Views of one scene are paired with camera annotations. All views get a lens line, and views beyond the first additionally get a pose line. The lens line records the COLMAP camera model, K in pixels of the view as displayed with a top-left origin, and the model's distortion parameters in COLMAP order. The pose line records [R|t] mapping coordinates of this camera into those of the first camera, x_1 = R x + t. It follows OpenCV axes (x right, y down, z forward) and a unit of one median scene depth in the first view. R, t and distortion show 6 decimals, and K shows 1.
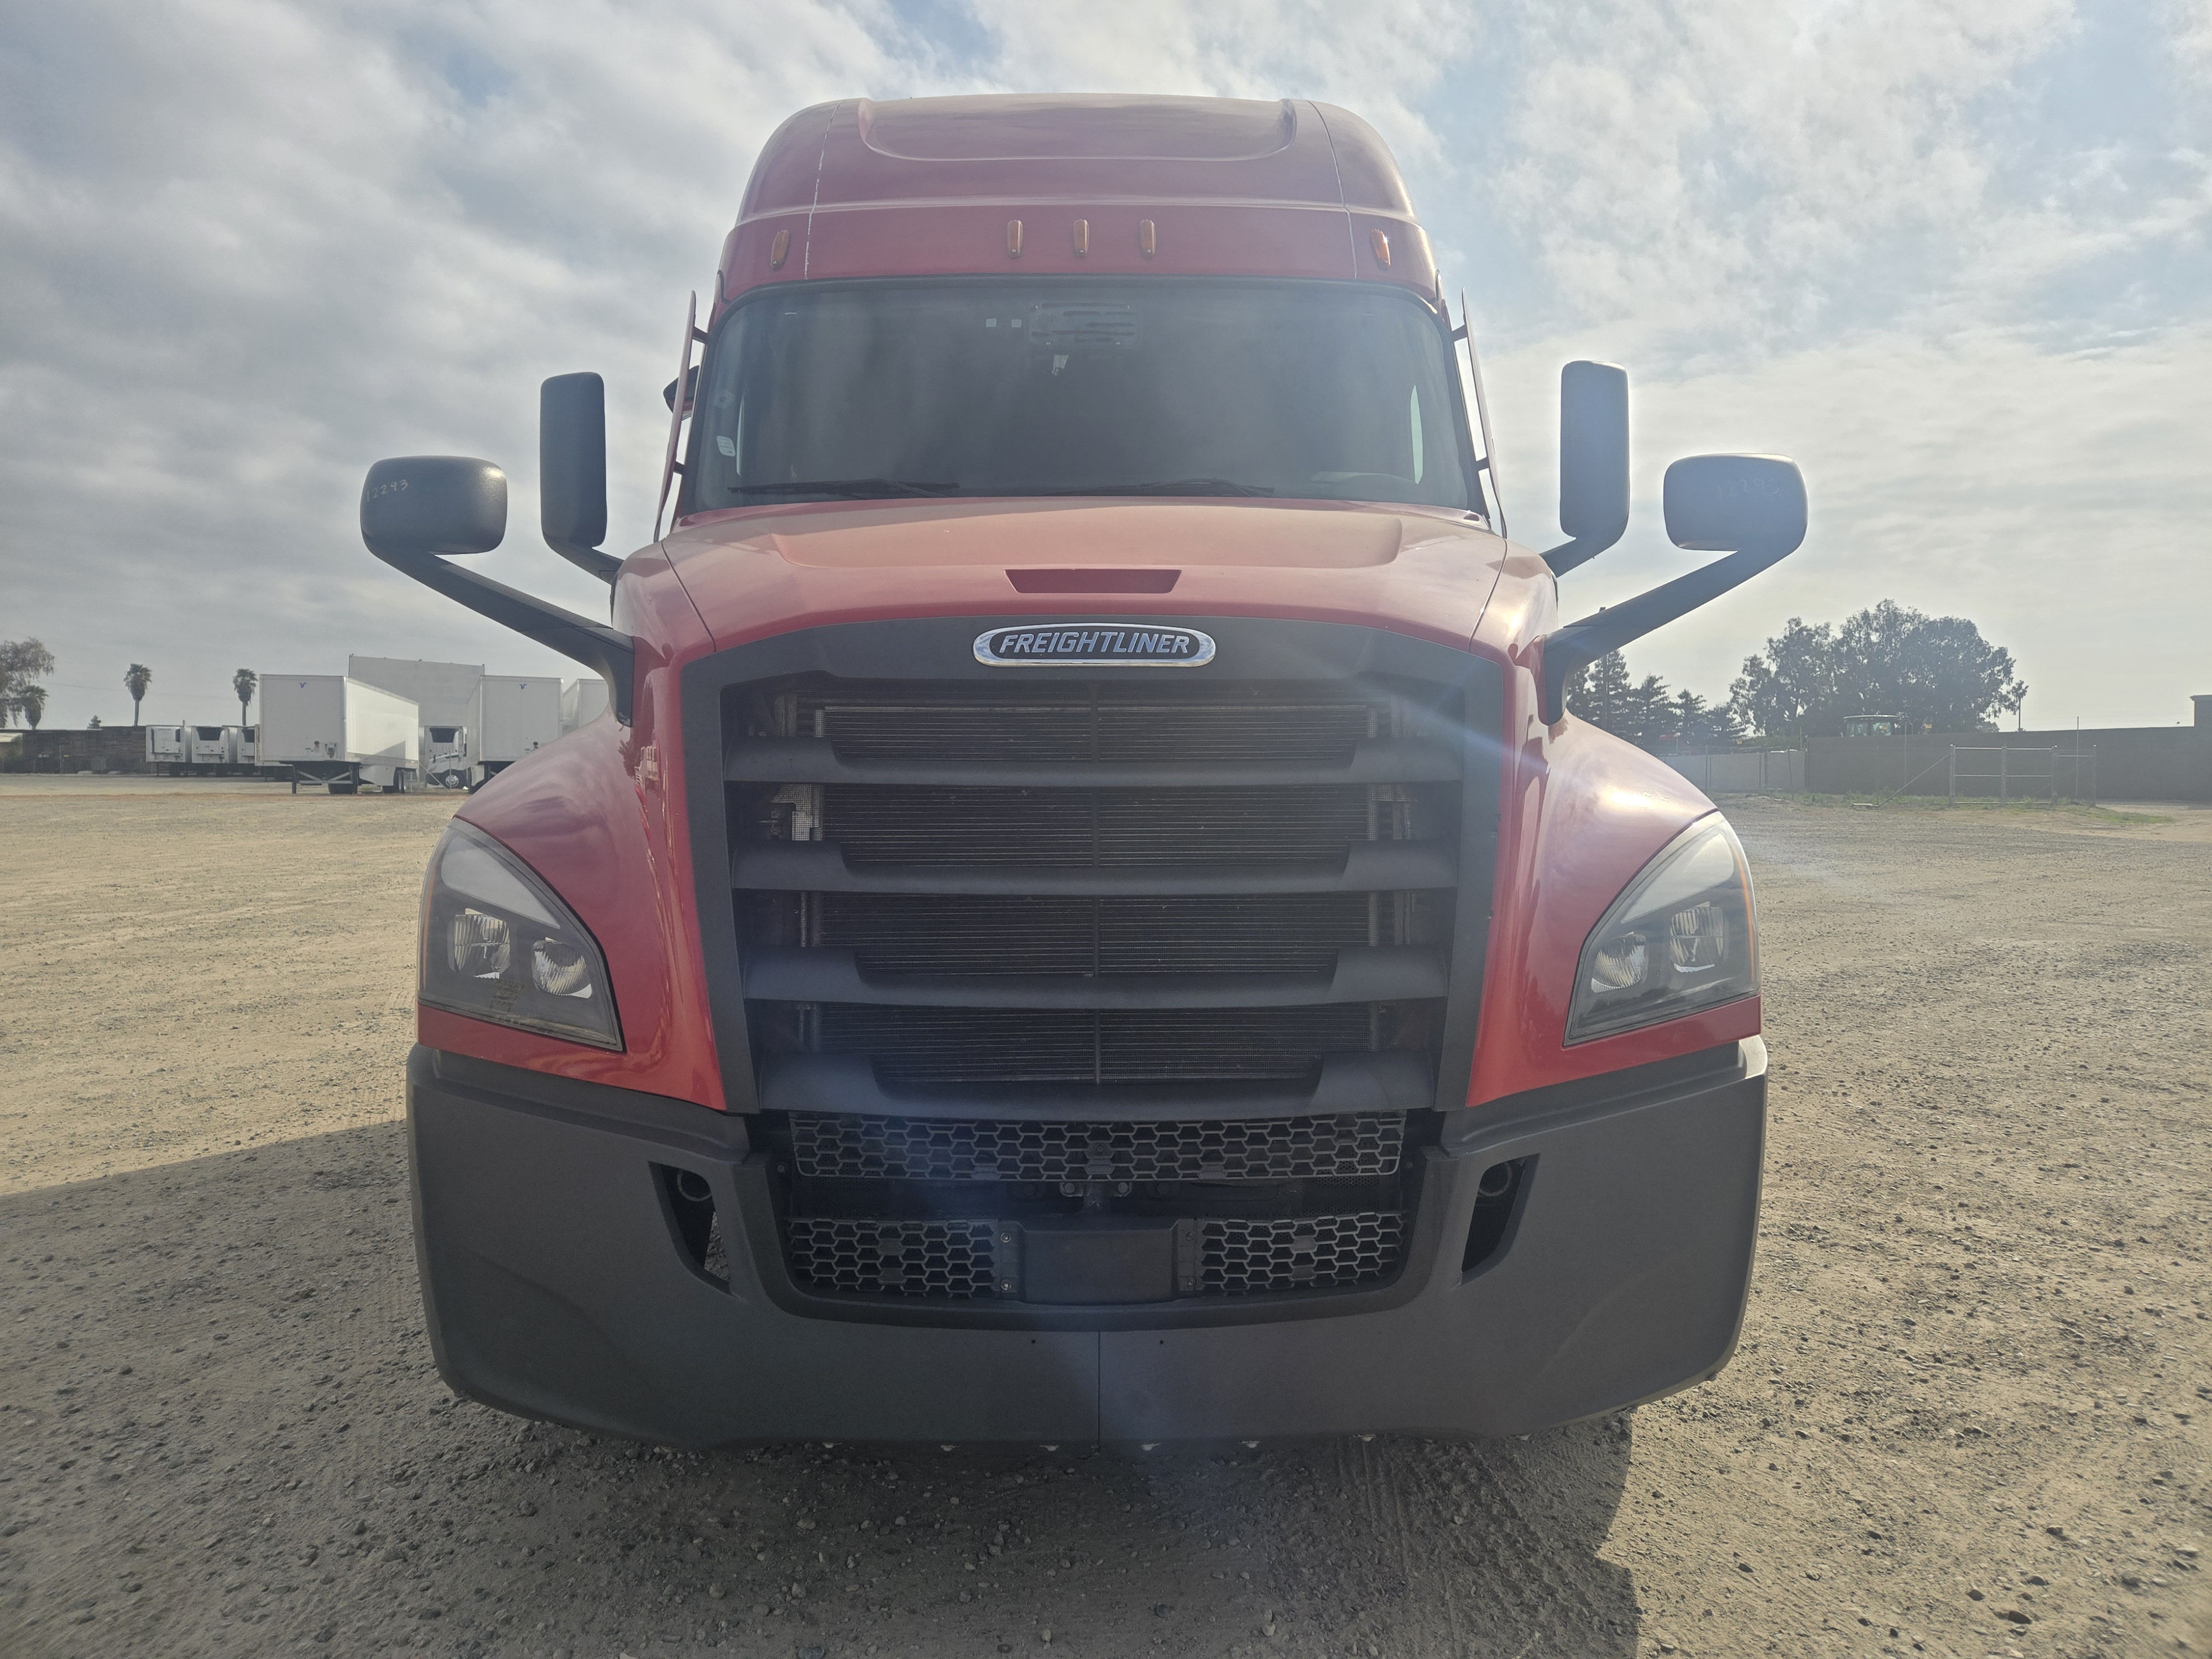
lens RADIAL K [[1463.6, 0, 1091.0], [0, 1463.6, 807.2], [0, 0, 1]] dist [0.053624, -0.035648]
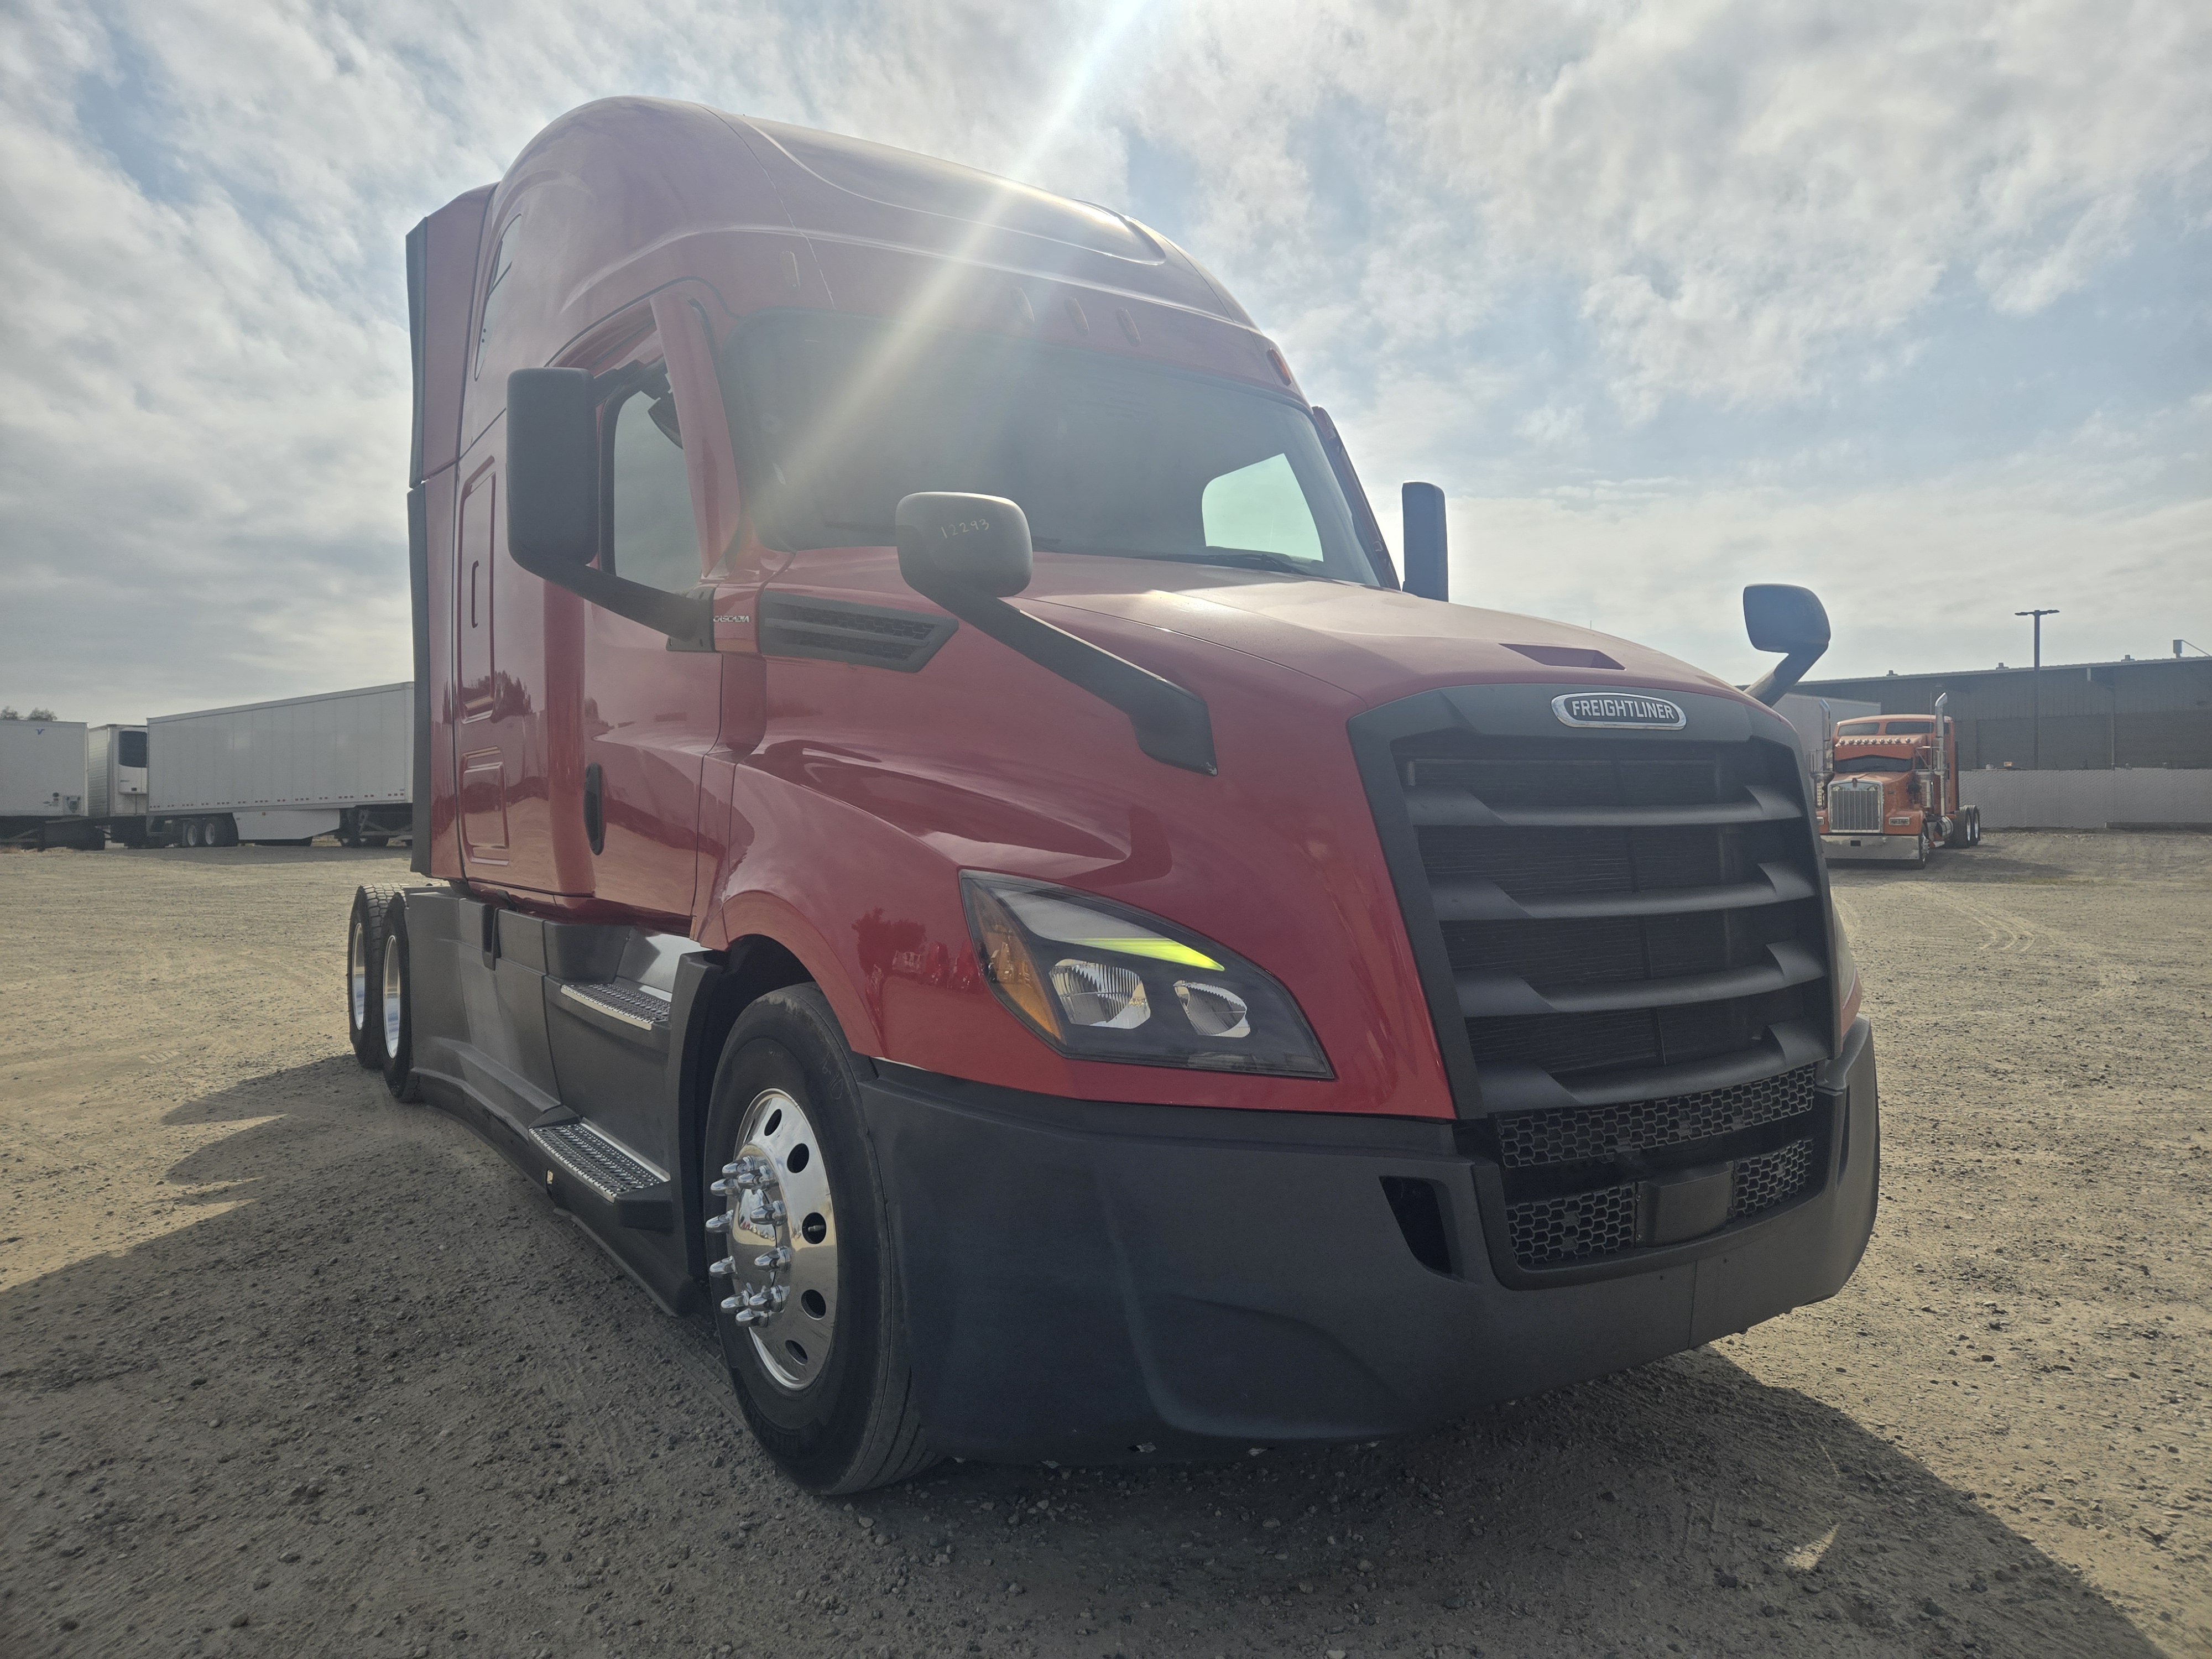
lens RADIAL K [[1463.6, 0, 1103.7], [0, 1463.6, 820.3], [0, 0, 1]] dist [0.053624, -0.035648]
pose [[0.848877, -0.013106, 0.528427, -0.748959], [0.023767, 0.999628, -0.013386, -0.008992], [-0.528055, 0.023922, 0.848873, 0.129921]]
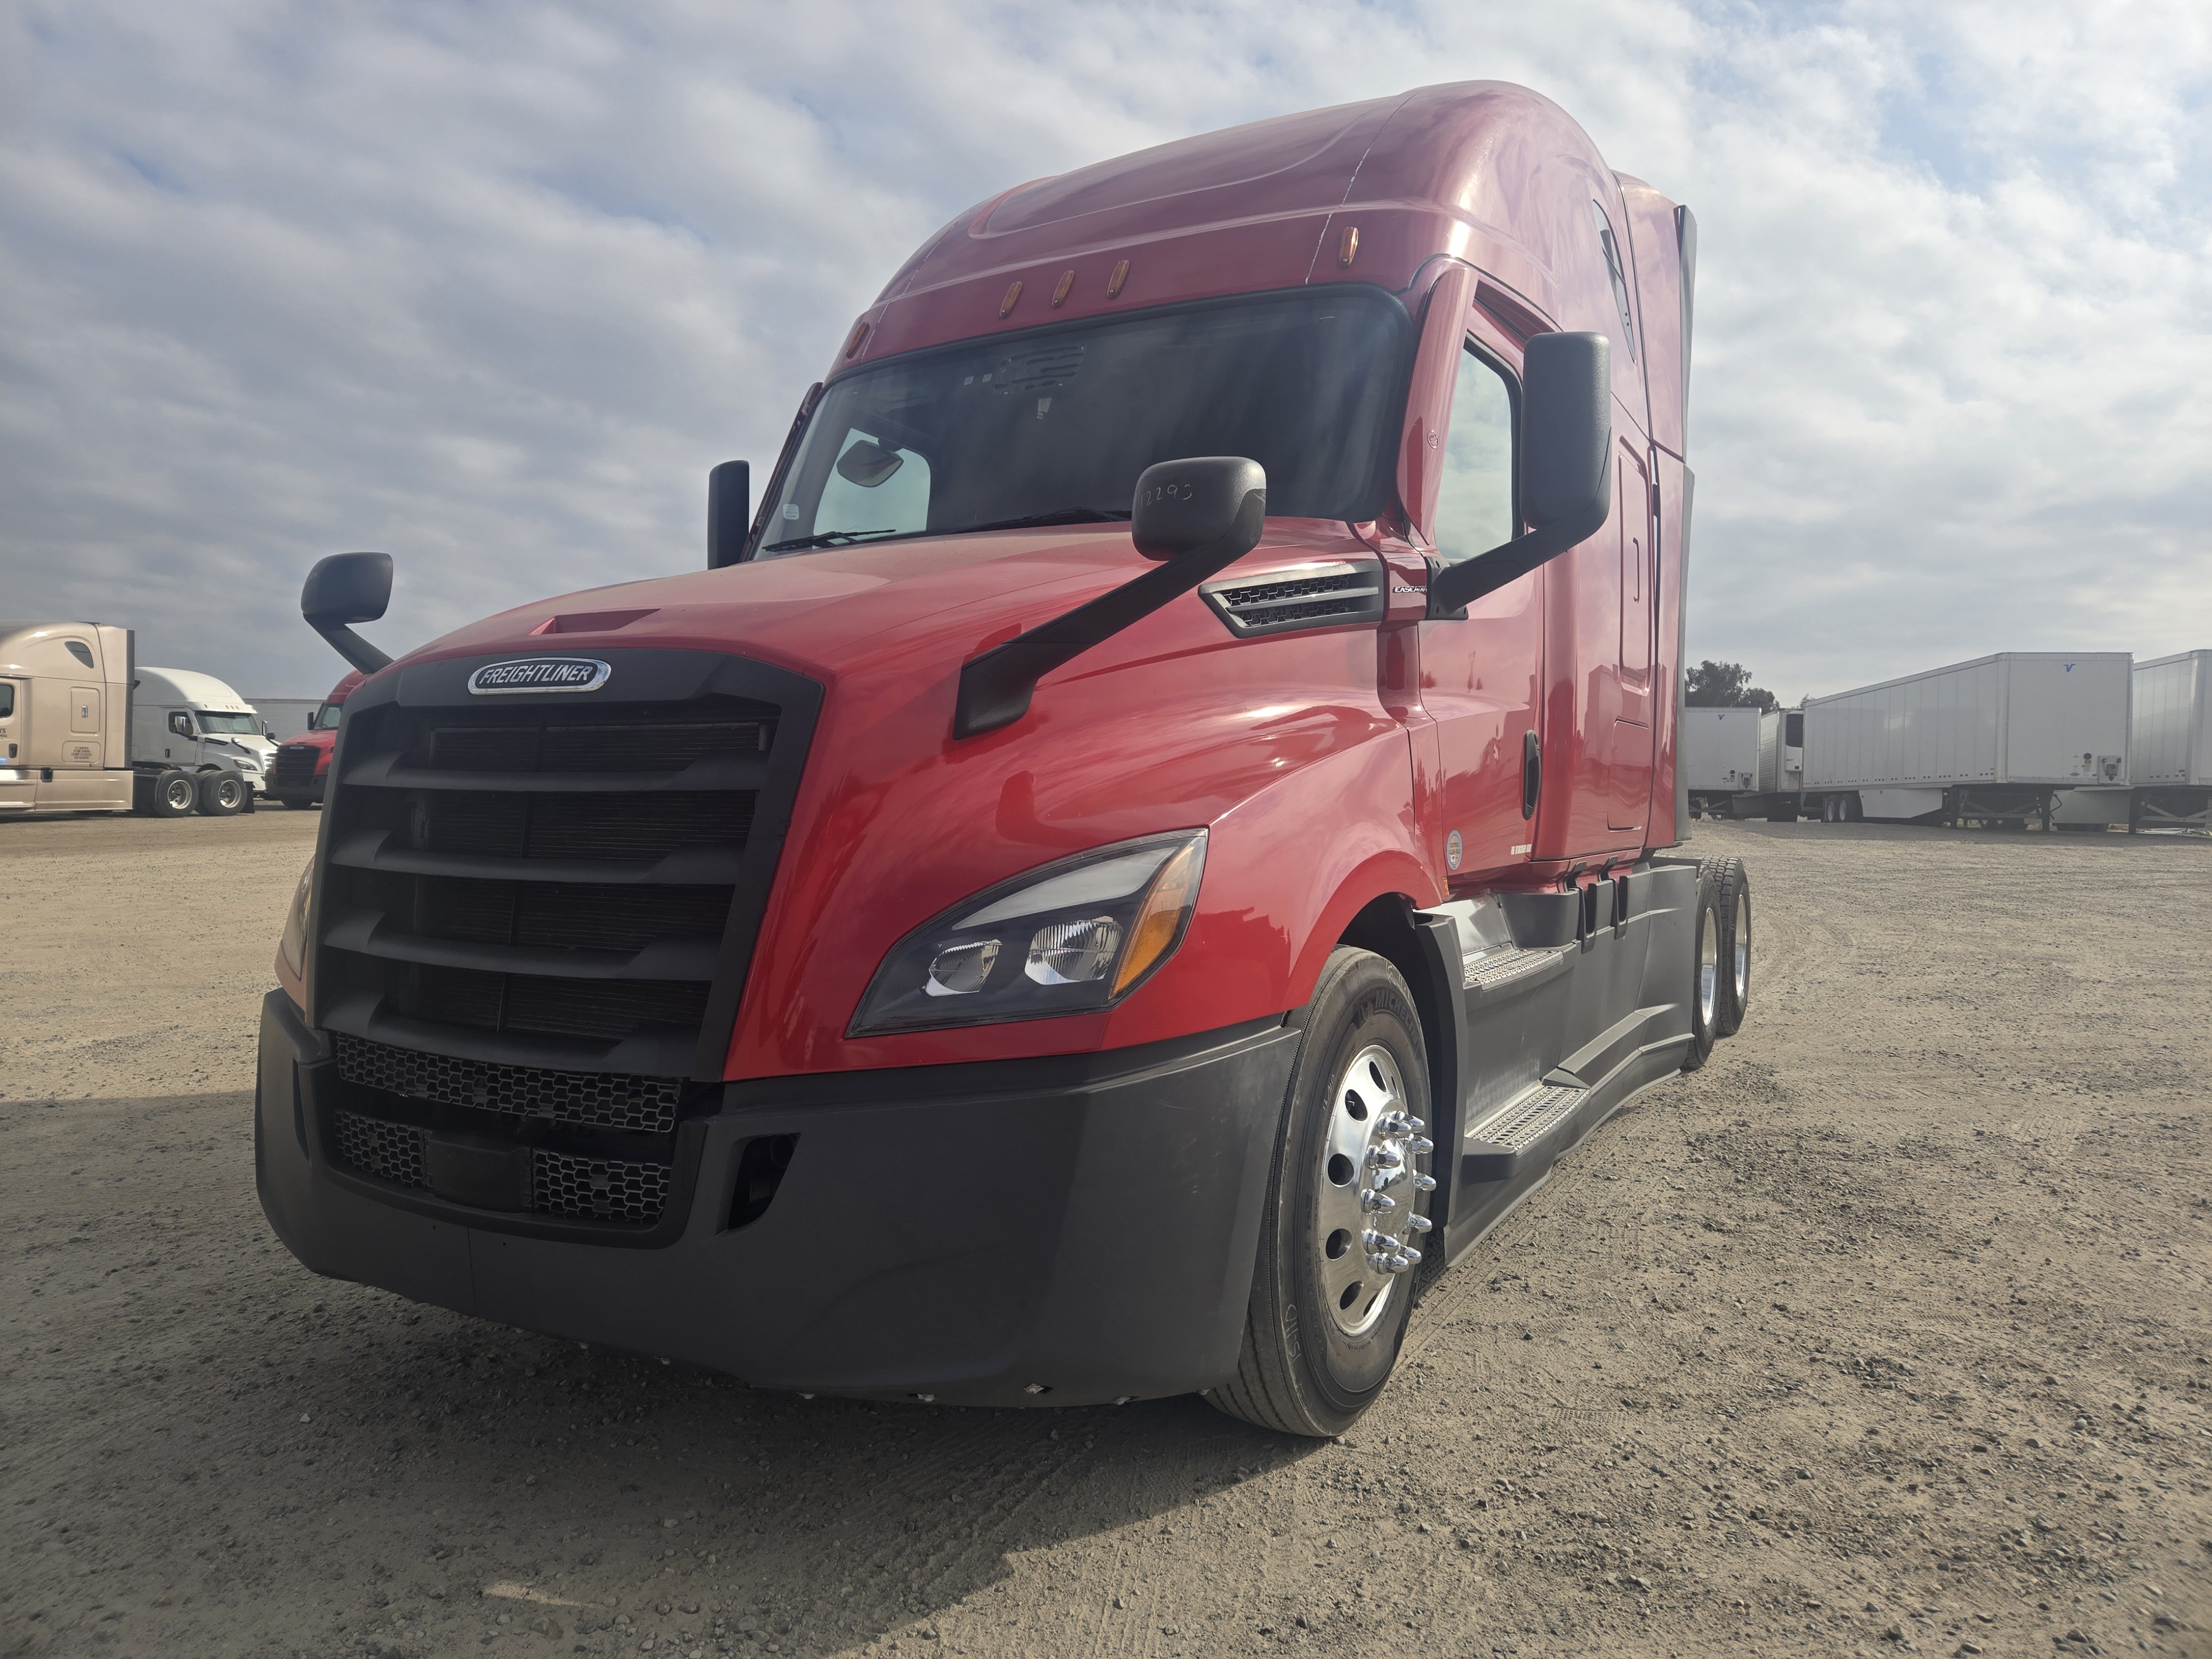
lens RADIAL K [[1463.6, 0, 1097.3], [0, 1463.6, 819.8], [0, 0, 1]] dist [0.053624, -0.035648]
pose [[0.863926, 0.021372, -0.503165, 0.753100], [-0.024332, 0.999704, 0.000685, -0.001838], [0.503031, 0.011651, 0.864190, 0.124394]]
